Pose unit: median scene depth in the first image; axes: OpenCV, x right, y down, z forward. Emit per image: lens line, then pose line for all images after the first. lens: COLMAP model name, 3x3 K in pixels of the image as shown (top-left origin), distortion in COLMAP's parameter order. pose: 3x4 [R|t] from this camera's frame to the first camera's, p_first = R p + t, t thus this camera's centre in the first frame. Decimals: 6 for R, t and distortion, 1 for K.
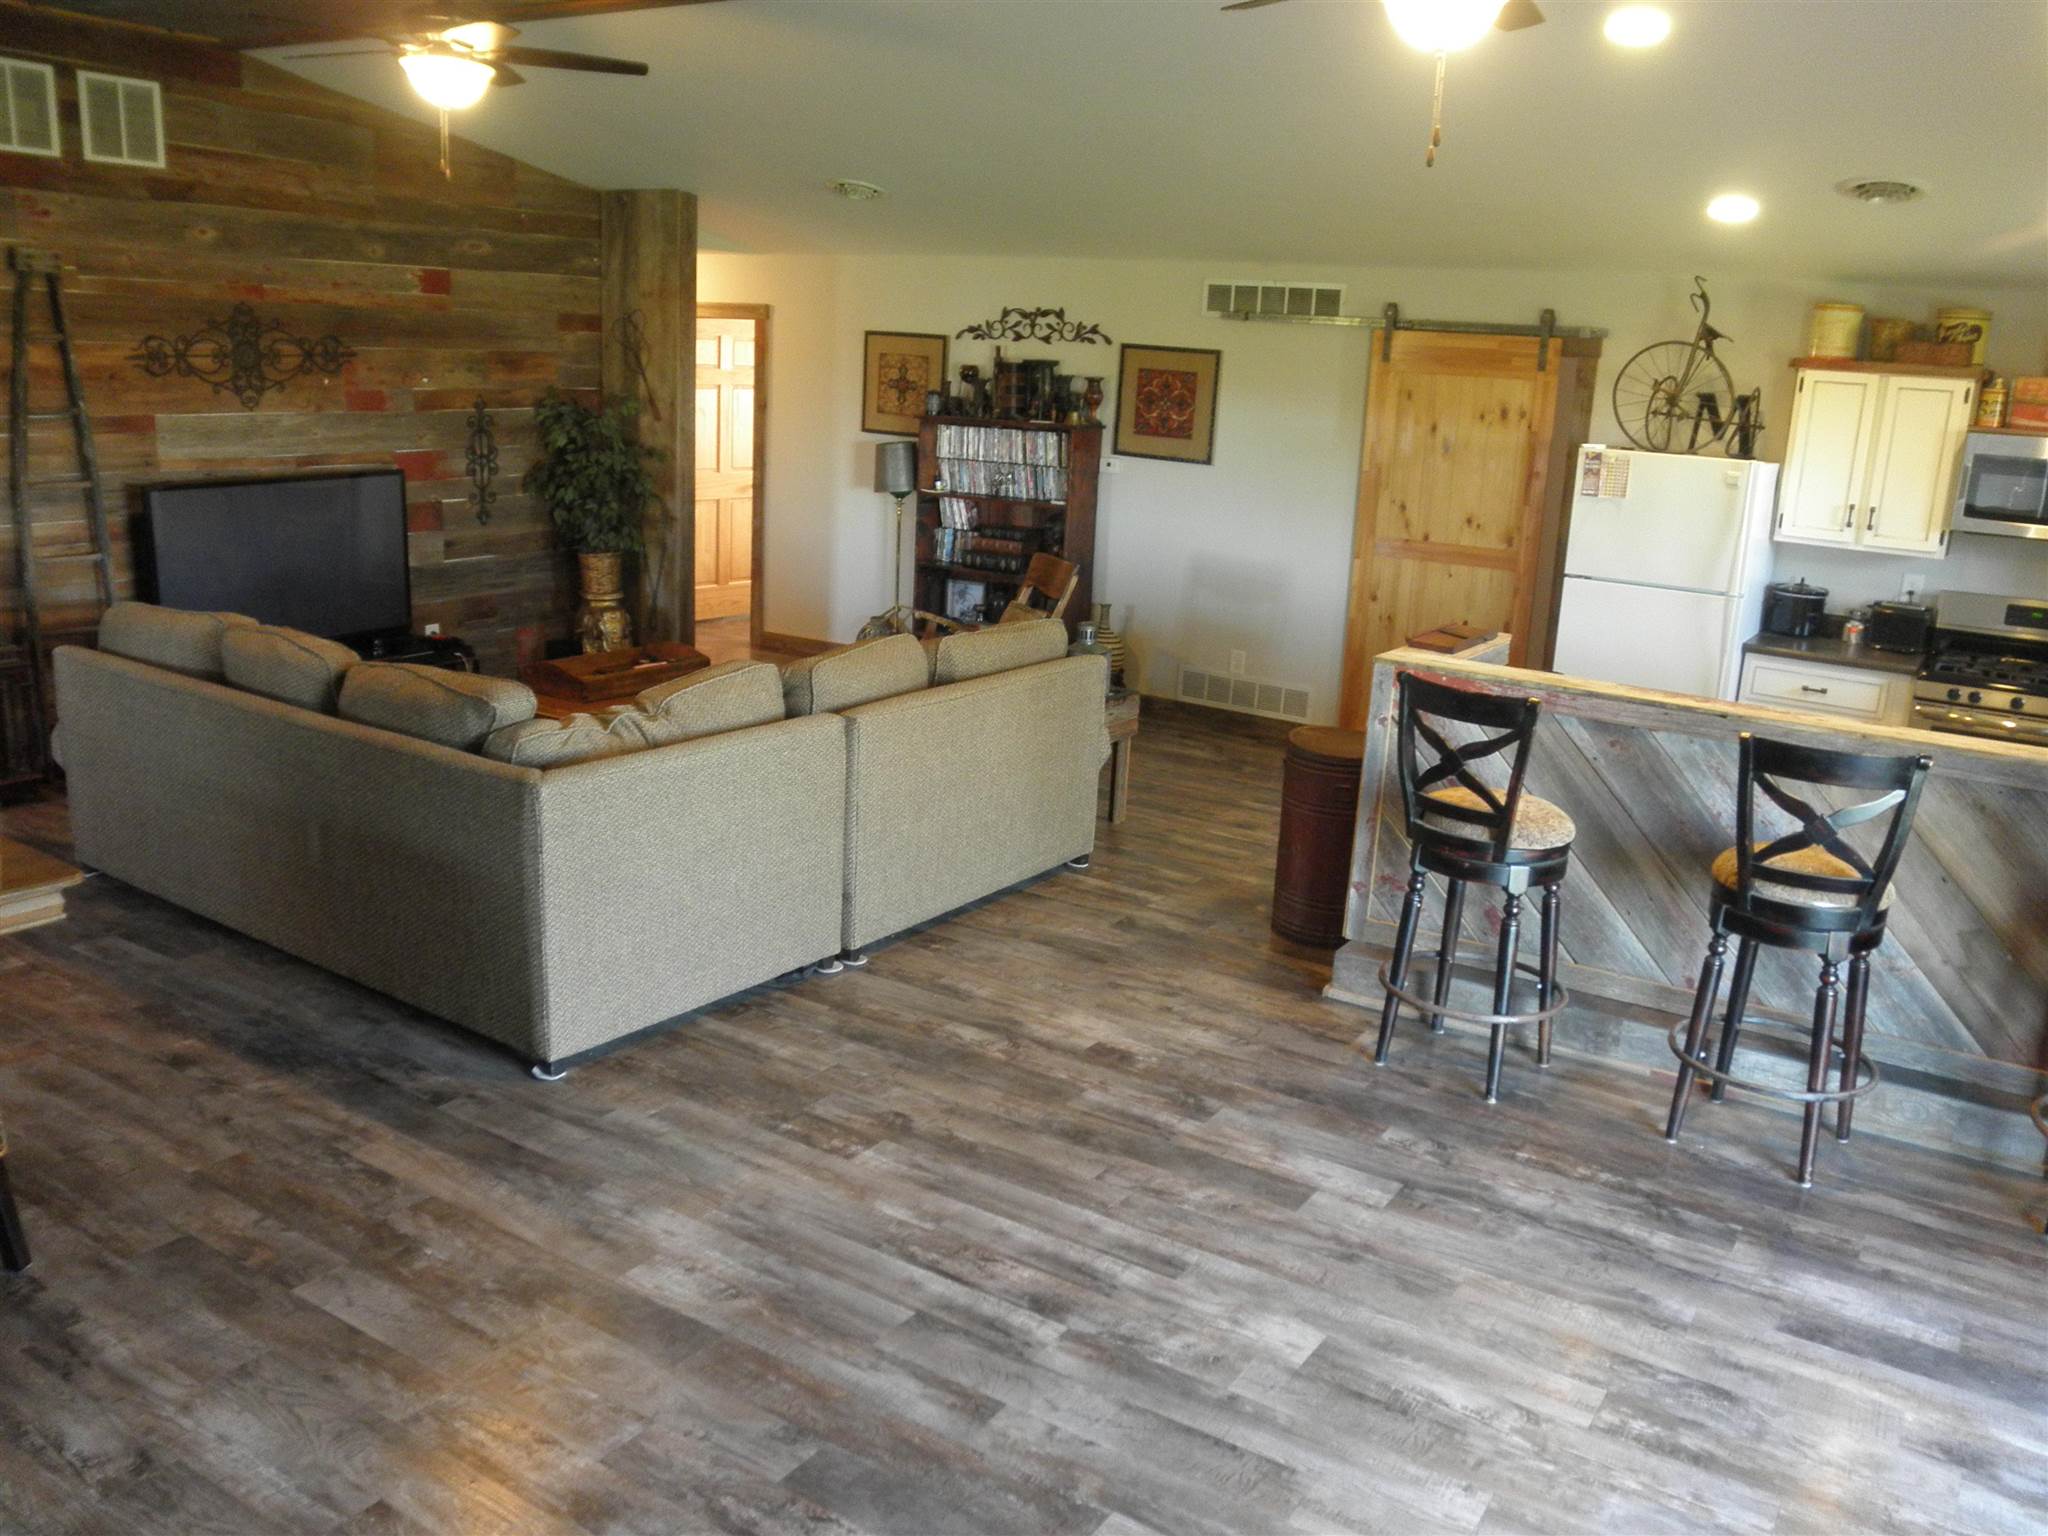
lens RADIAL K [[1685.3, 0, 1035.6], [0, 1685.3, 785.2], [0, 0, 1]] dist [-0.127396, 0.115001]
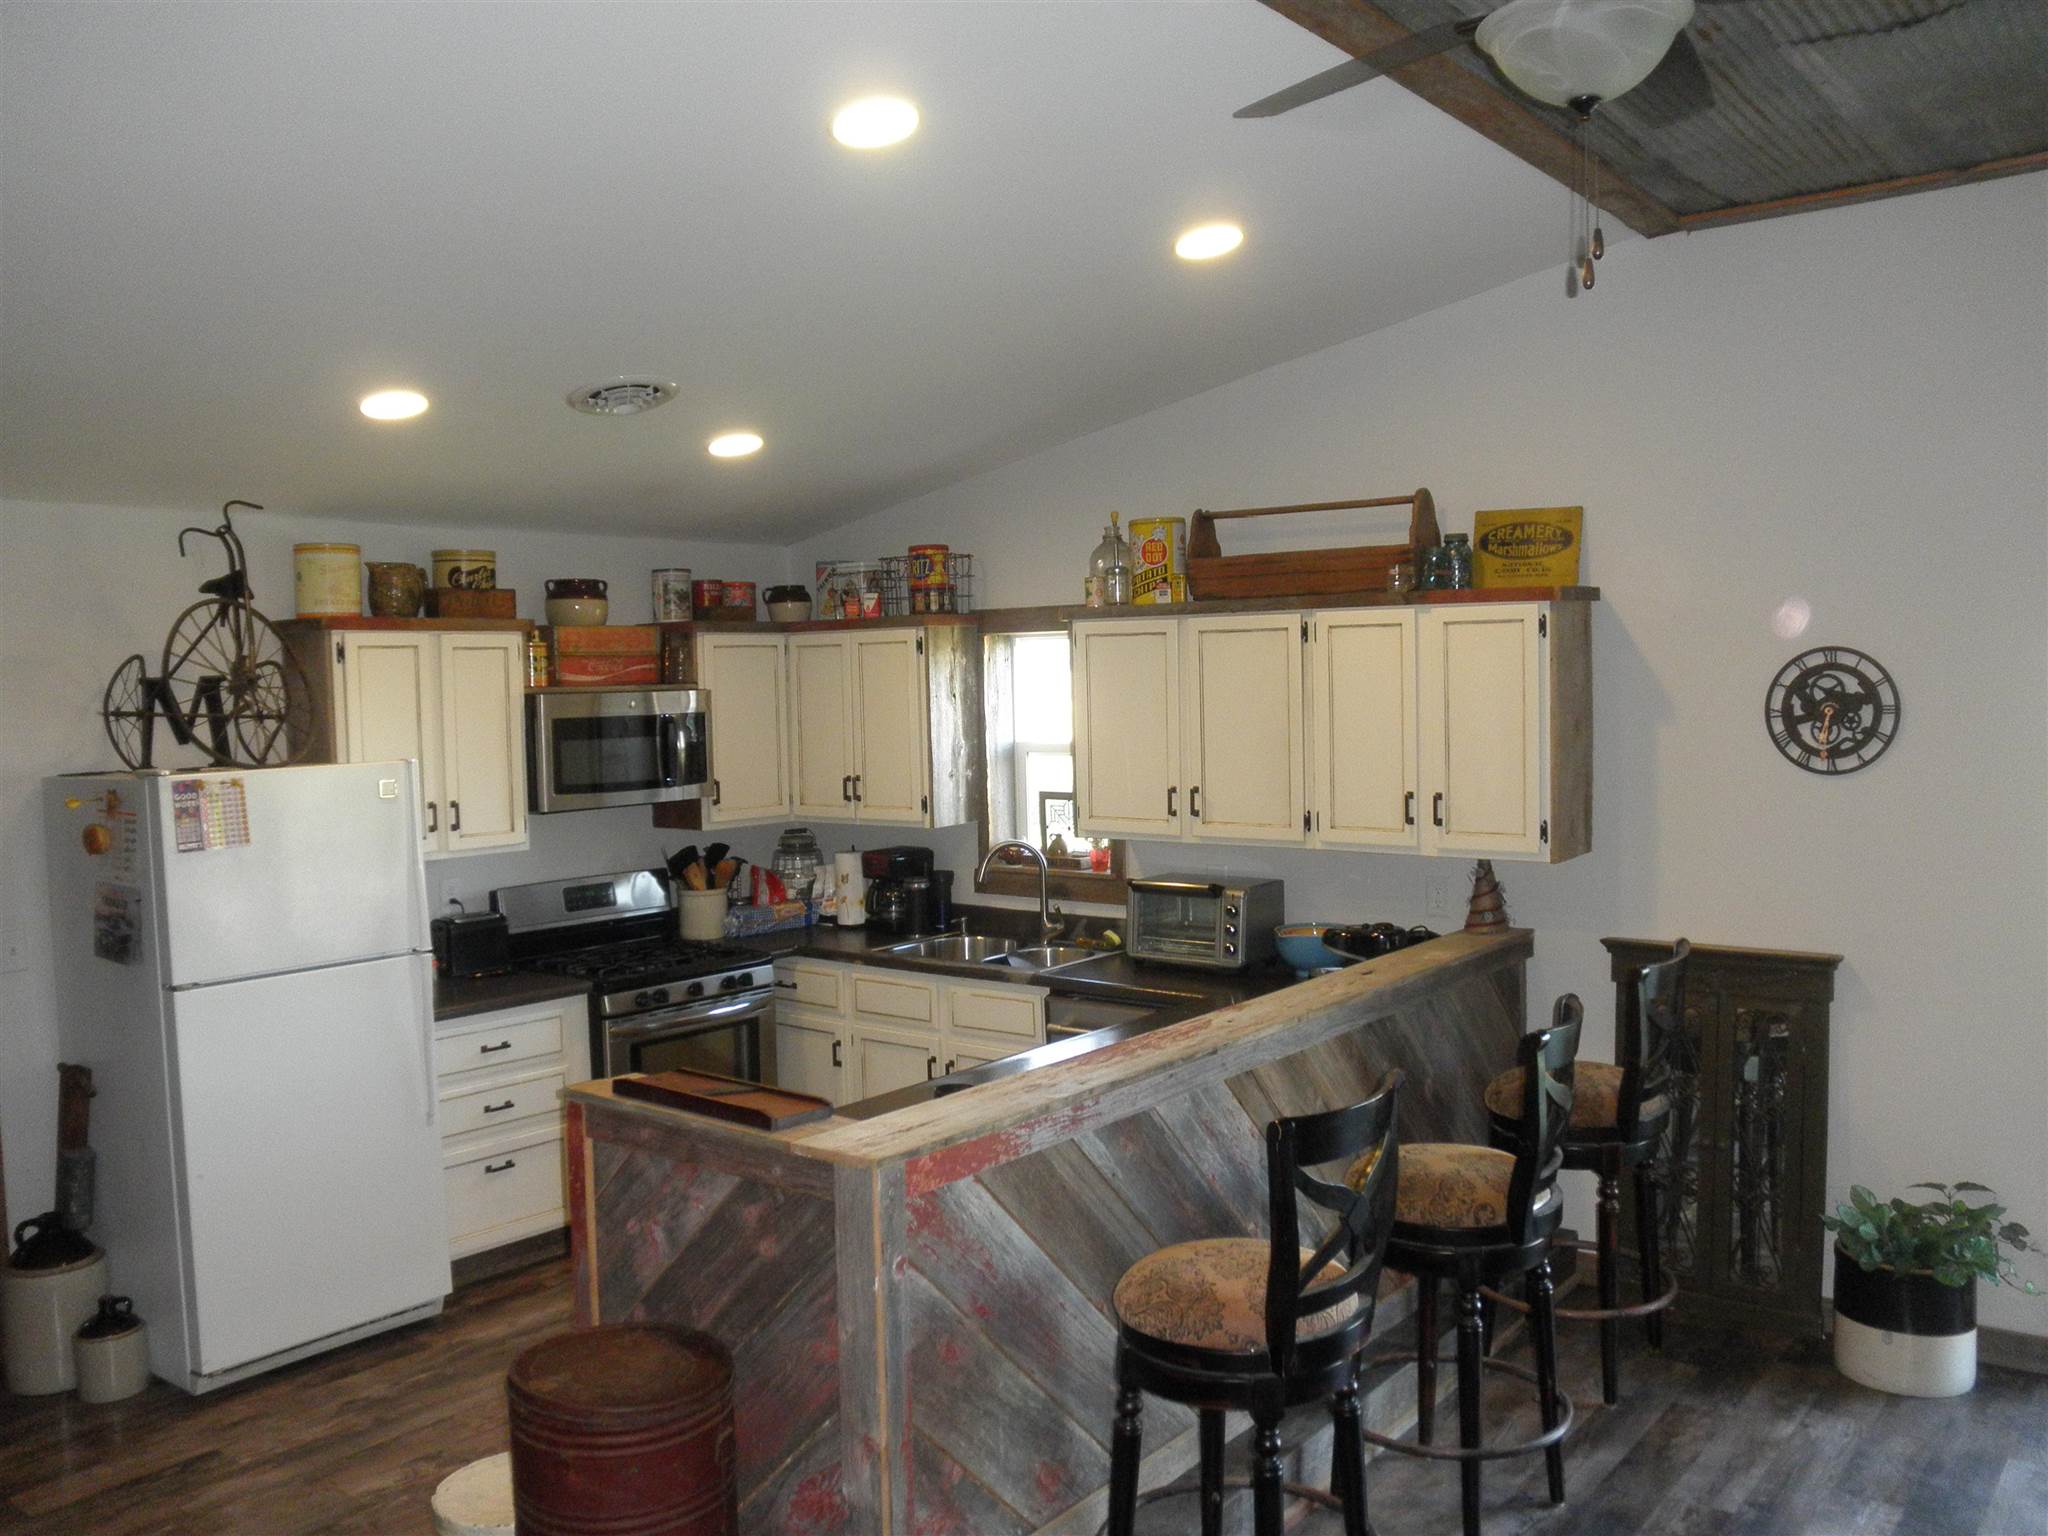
lens RADIAL K [[1685.3, 0, 1031.6], [0, 1685.3, 775.6], [0, 0, 1]] dist [-0.127396, 0.115001]
pose [[0.100969, -0.110990, 0.988679, -0.219631], [0.277976, 0.957327, 0.079082, -0.159076], [-0.955267, 0.266845, 0.127513, 0.607143]]
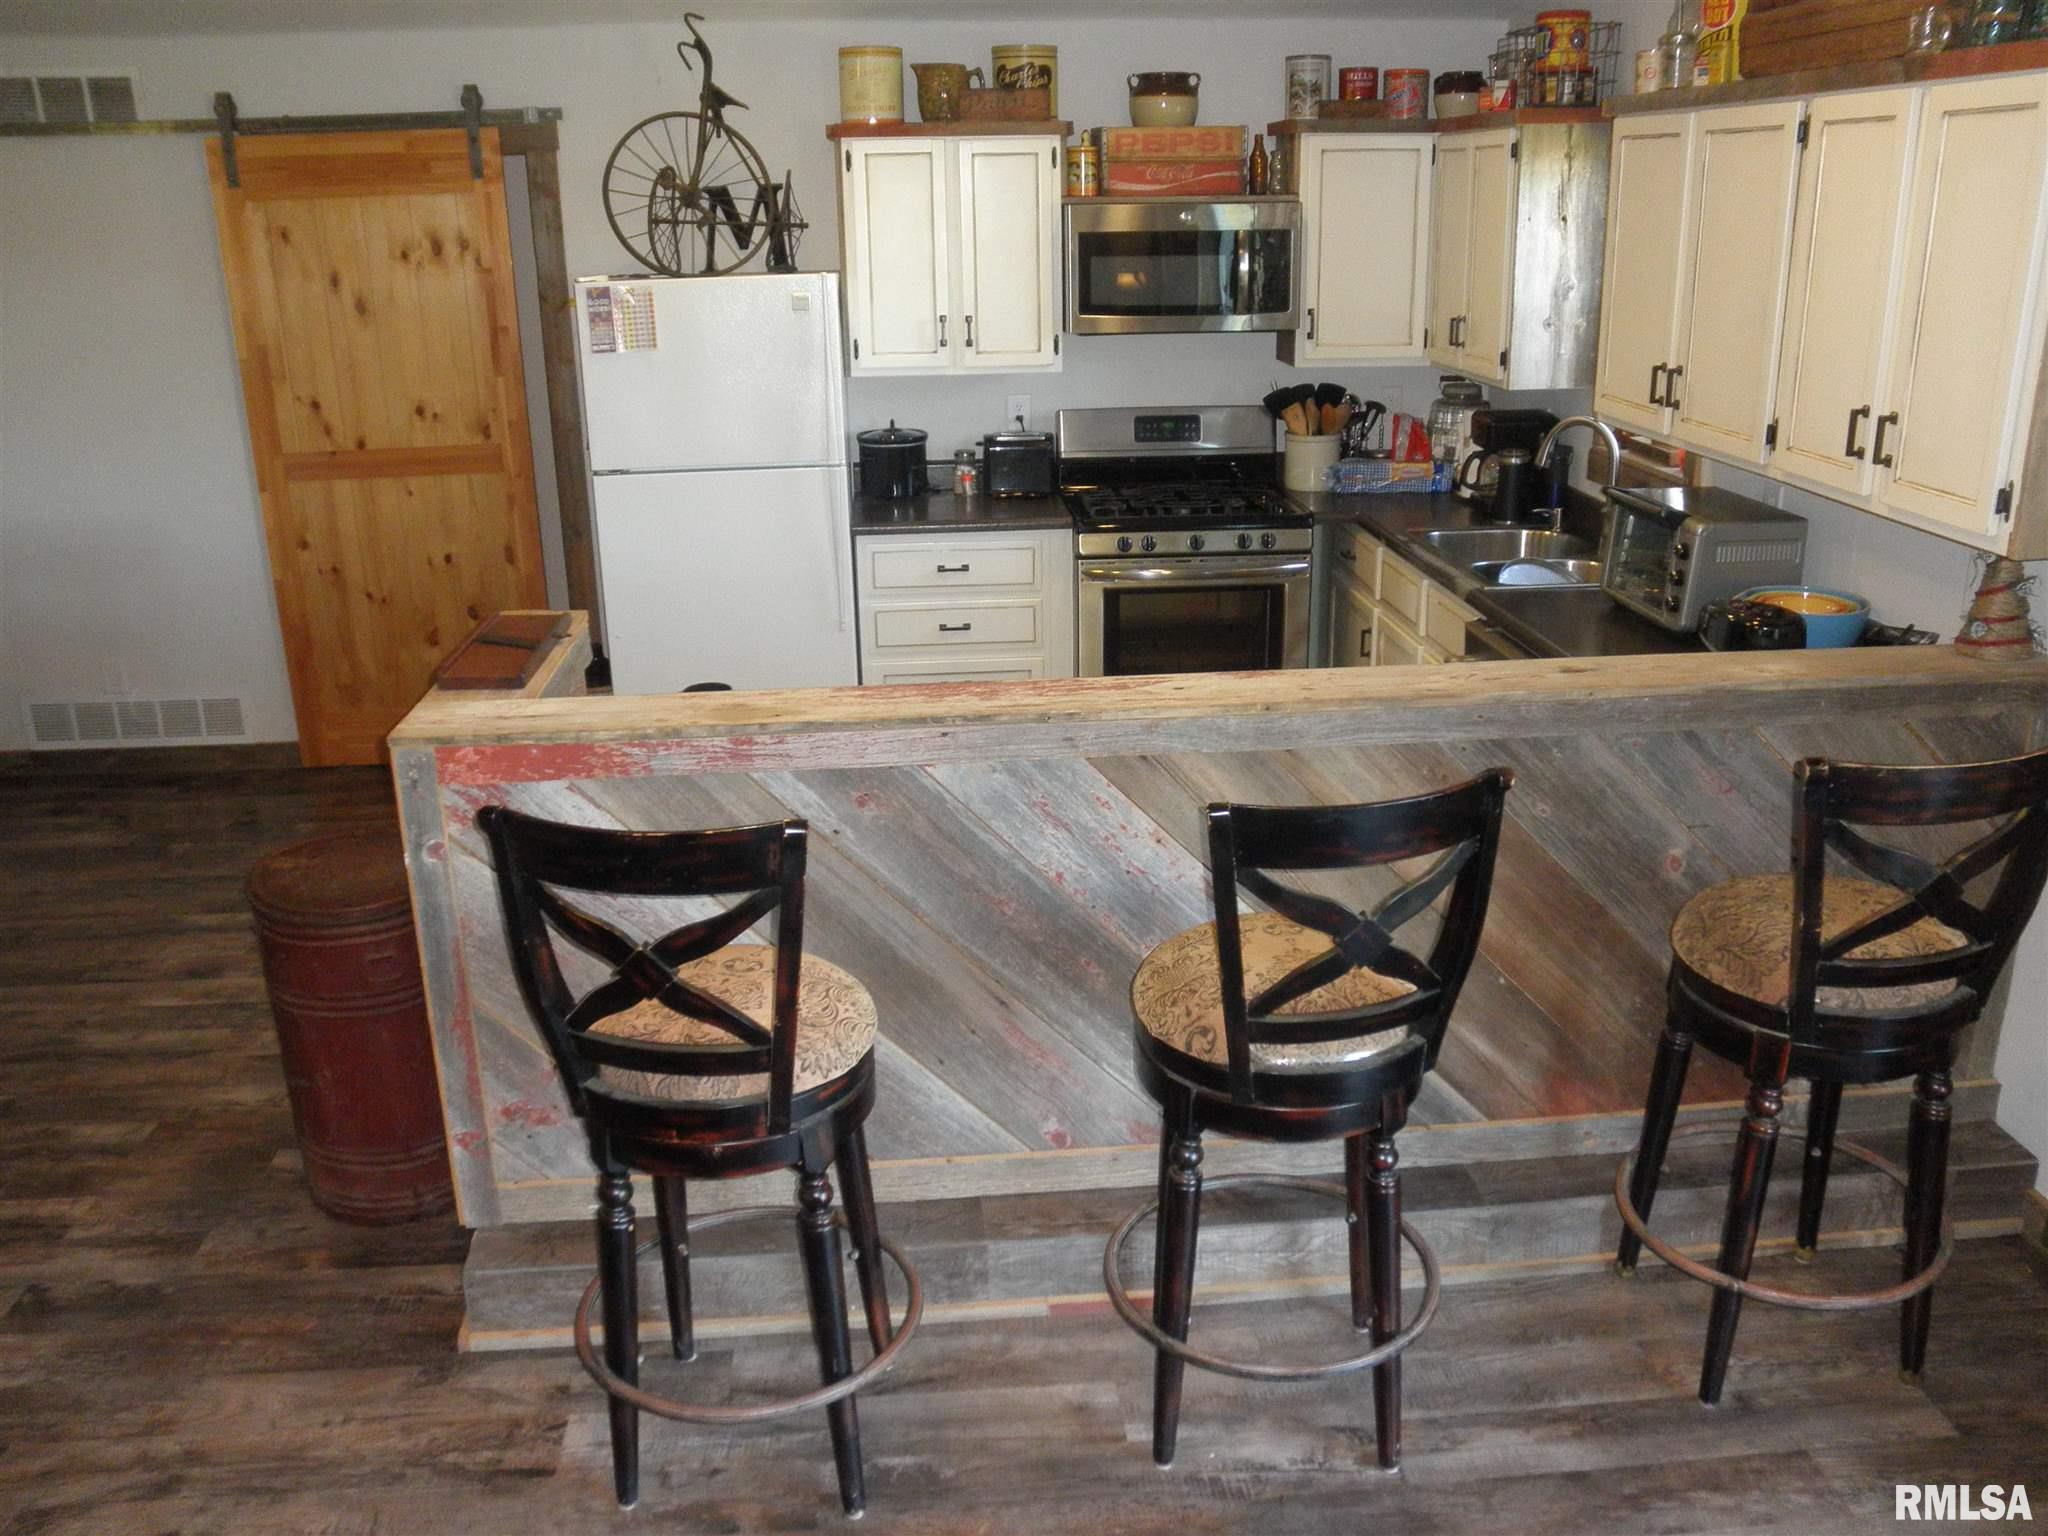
lens RADIAL K [[1685.3, 0, 1039.2], [0, 1685.3, 775.3], [0, 0, 1]] dist [-0.127396, 0.115001]
pose [[0.792697, -0.259197, 0.551768, 0.053979], [0.208218, 0.965795, 0.154552, -0.073413], [-0.572954, -0.007625, 0.819552, 0.331079]]
